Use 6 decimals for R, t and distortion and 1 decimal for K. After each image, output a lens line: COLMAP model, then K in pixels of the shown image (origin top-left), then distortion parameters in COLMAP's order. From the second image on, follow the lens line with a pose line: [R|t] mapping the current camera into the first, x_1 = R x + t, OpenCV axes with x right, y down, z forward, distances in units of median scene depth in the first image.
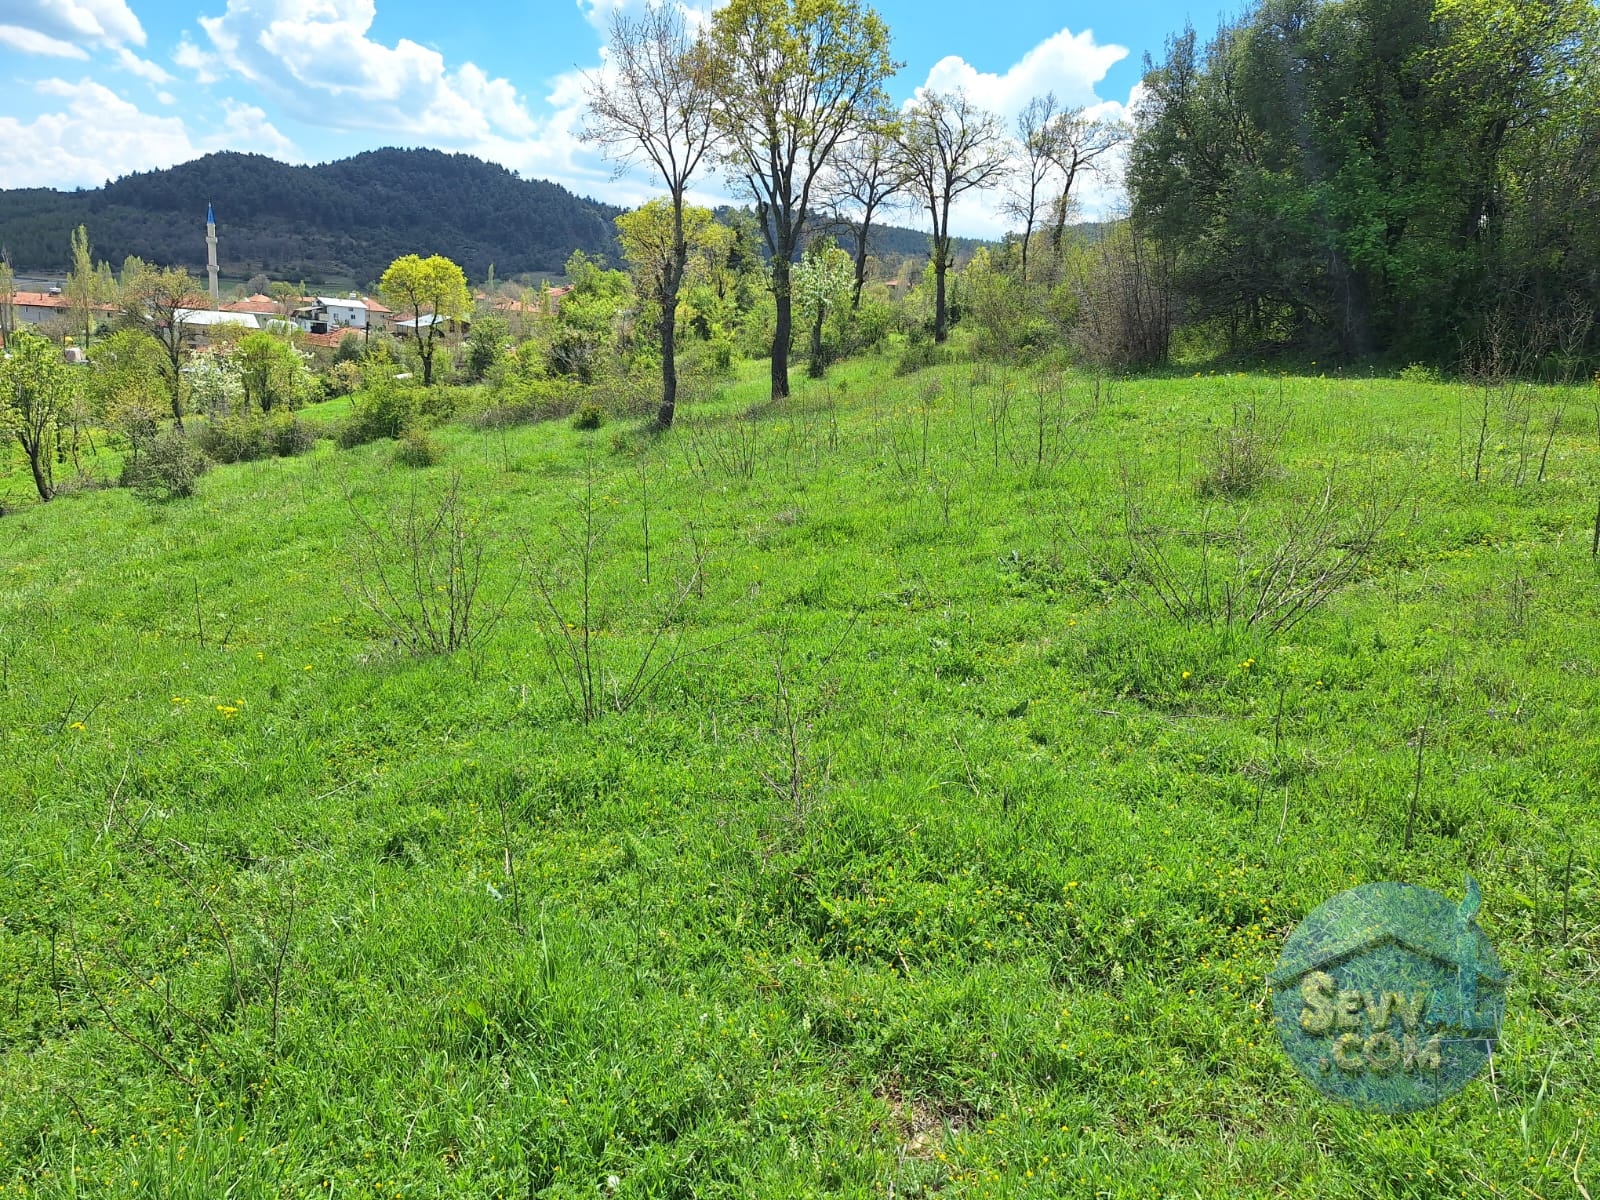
lens RADIAL K [[1114.1, 0, 819.8], [0, 1114.1, 599.3], [0, 0, 1]] dist [0.055257, -0.048511]
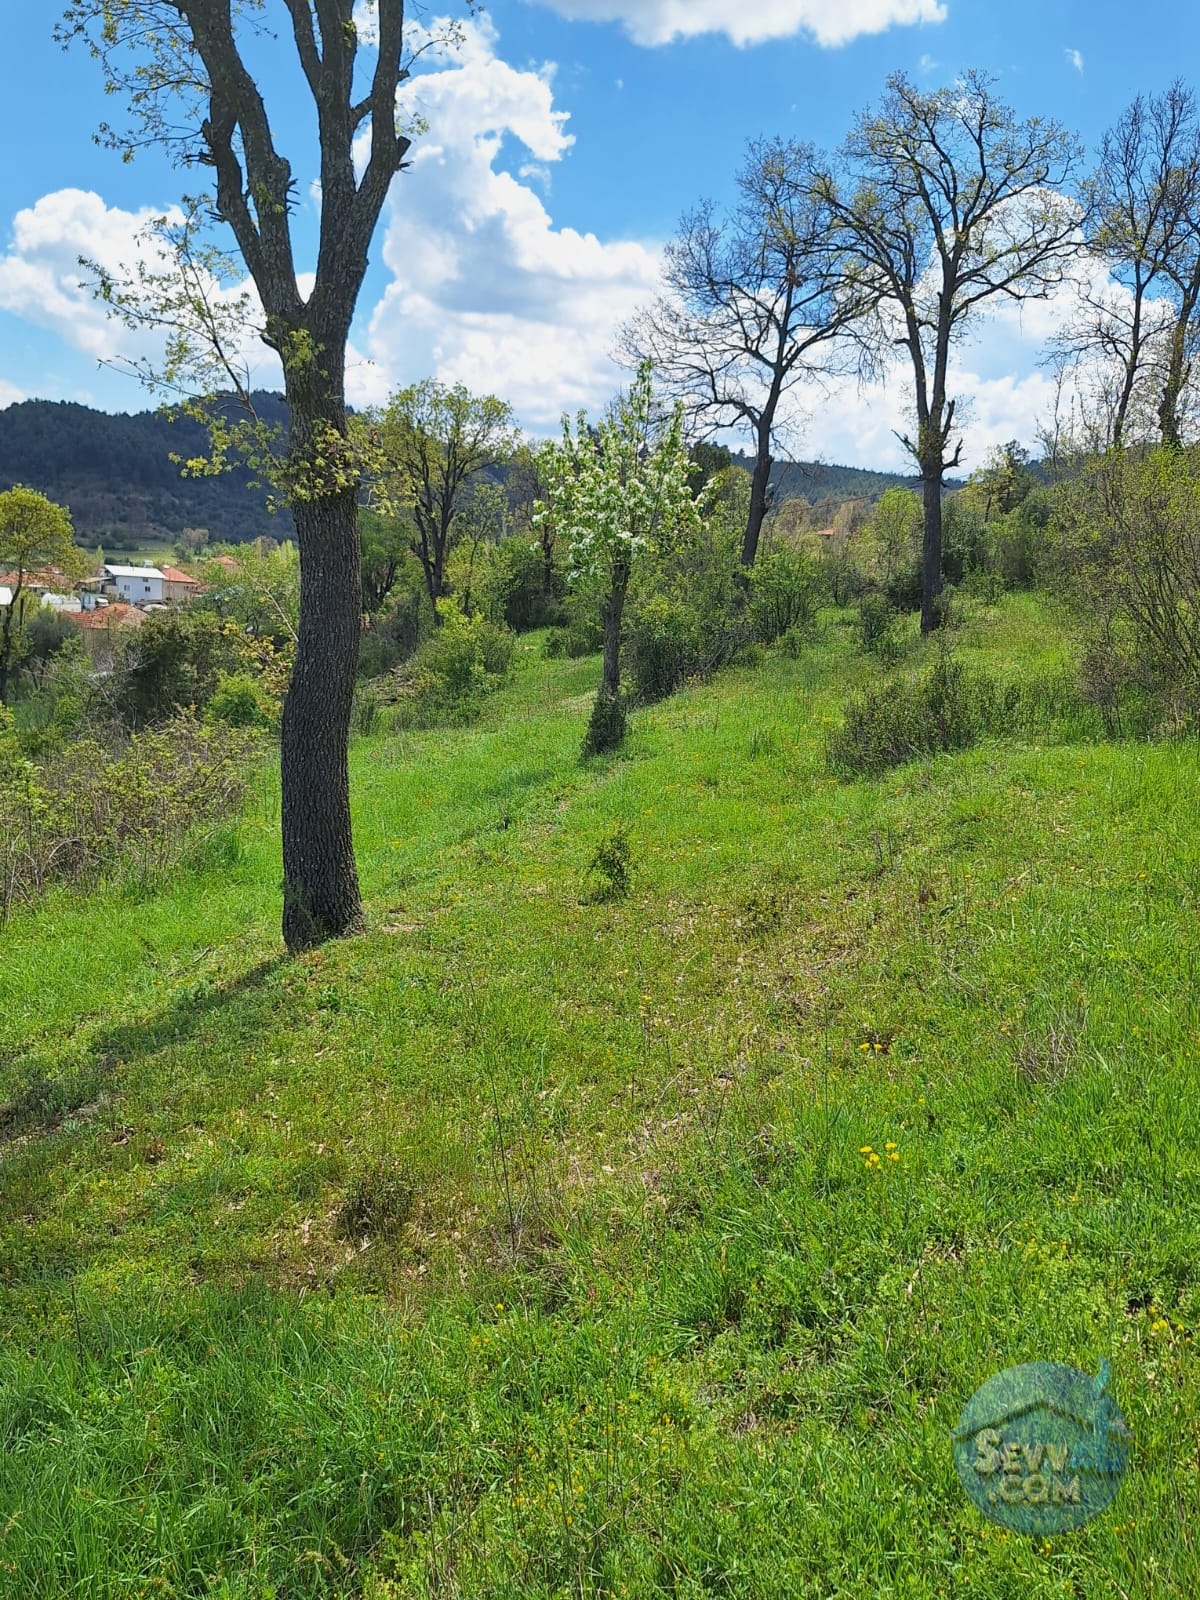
lens RADIAL K [[1368.4, 0, 600.1], [0, 1368.4, 788.8], [0, 0, 1]] dist [0.102038, -0.153043]
pose [[0.994975, 0.000502, -0.100118, 0.026144], [-0.010178, 0.995314, -0.096157, -0.095187], [0.099601, 0.096693, 0.990318, 0.377847]]
